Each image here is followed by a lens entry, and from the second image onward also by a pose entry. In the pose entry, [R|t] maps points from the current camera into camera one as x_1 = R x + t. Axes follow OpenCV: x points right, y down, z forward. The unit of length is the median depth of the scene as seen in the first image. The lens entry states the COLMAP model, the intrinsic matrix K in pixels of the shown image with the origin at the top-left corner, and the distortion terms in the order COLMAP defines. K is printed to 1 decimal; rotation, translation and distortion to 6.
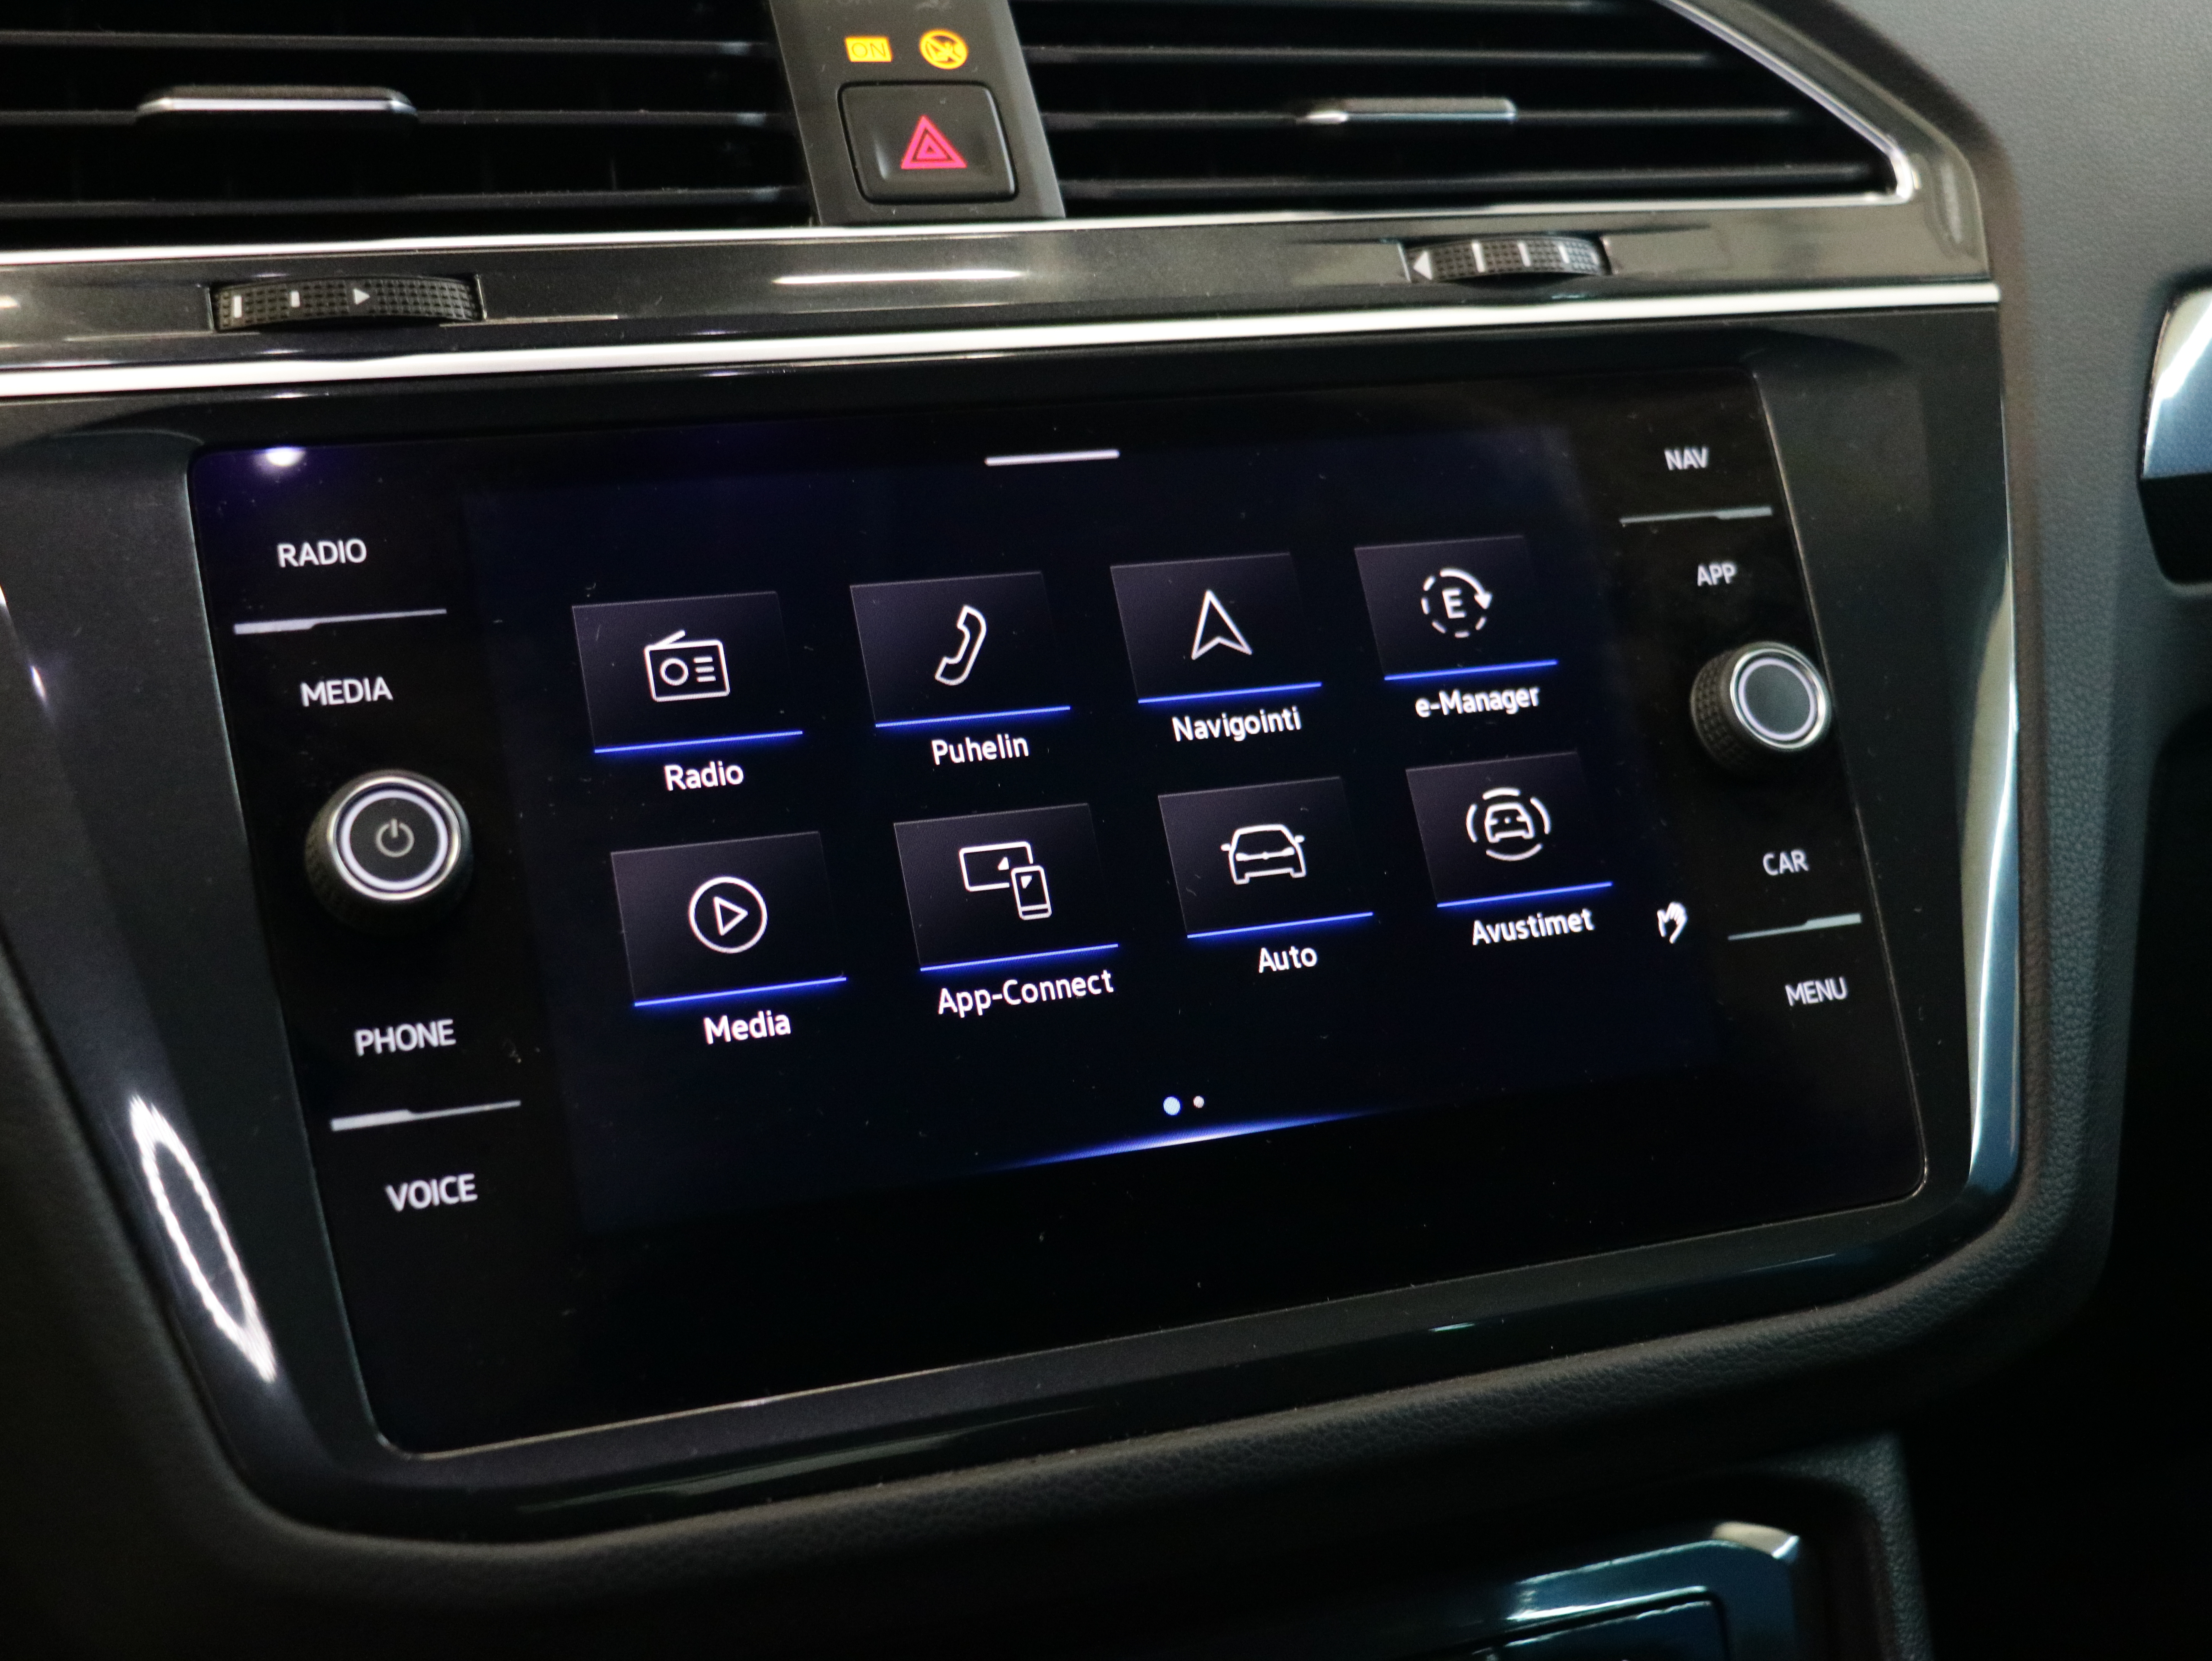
lens RADIAL K [[2793.1, 0, 1123.0], [0, 2793.1, 837.4], [0, 0, 1]] dist [0.005478, 0.014875]
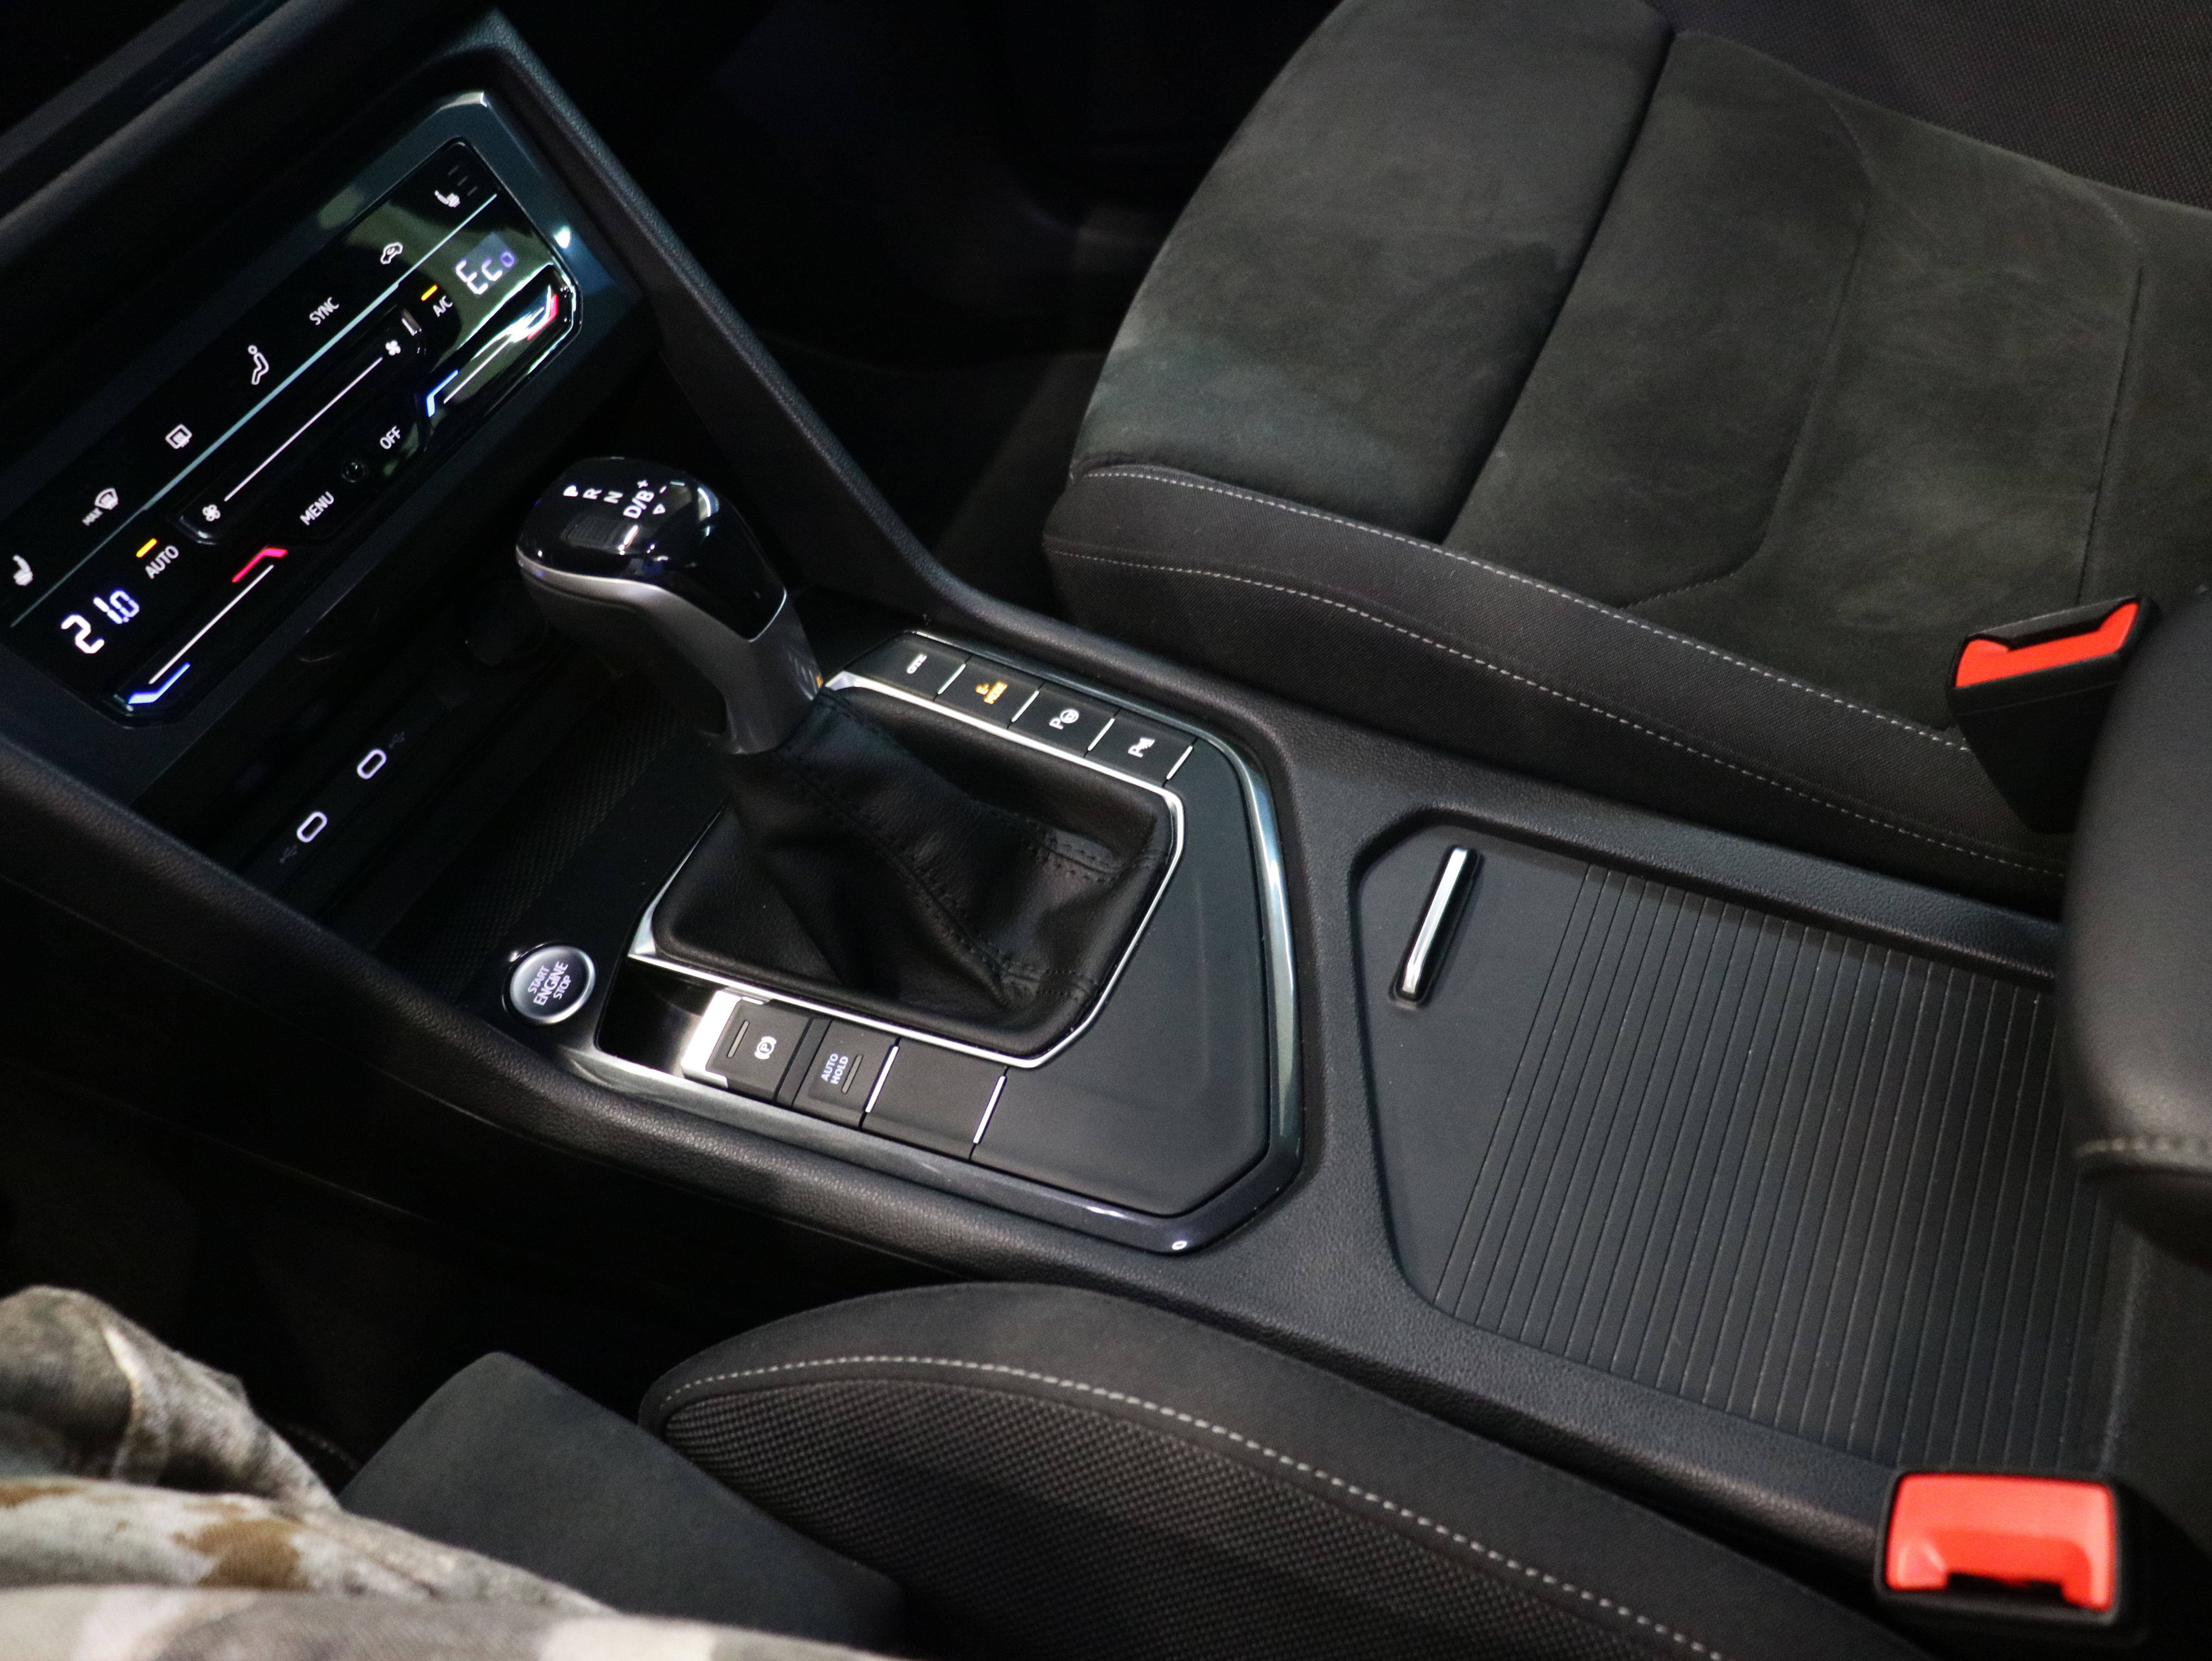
lens RADIAL K [[1980.5, 0, 1106.0], [0, 1980.5, 830.5], [0, 0, 1]] dist [-0.004208, -0.005853]
pose [[0.751337, -0.598224, 0.278604, -0.094130], [0.423284, 0.760760, 0.492011, 0.158521], [-0.506284, -0.251738, 0.824806, -0.360362]]
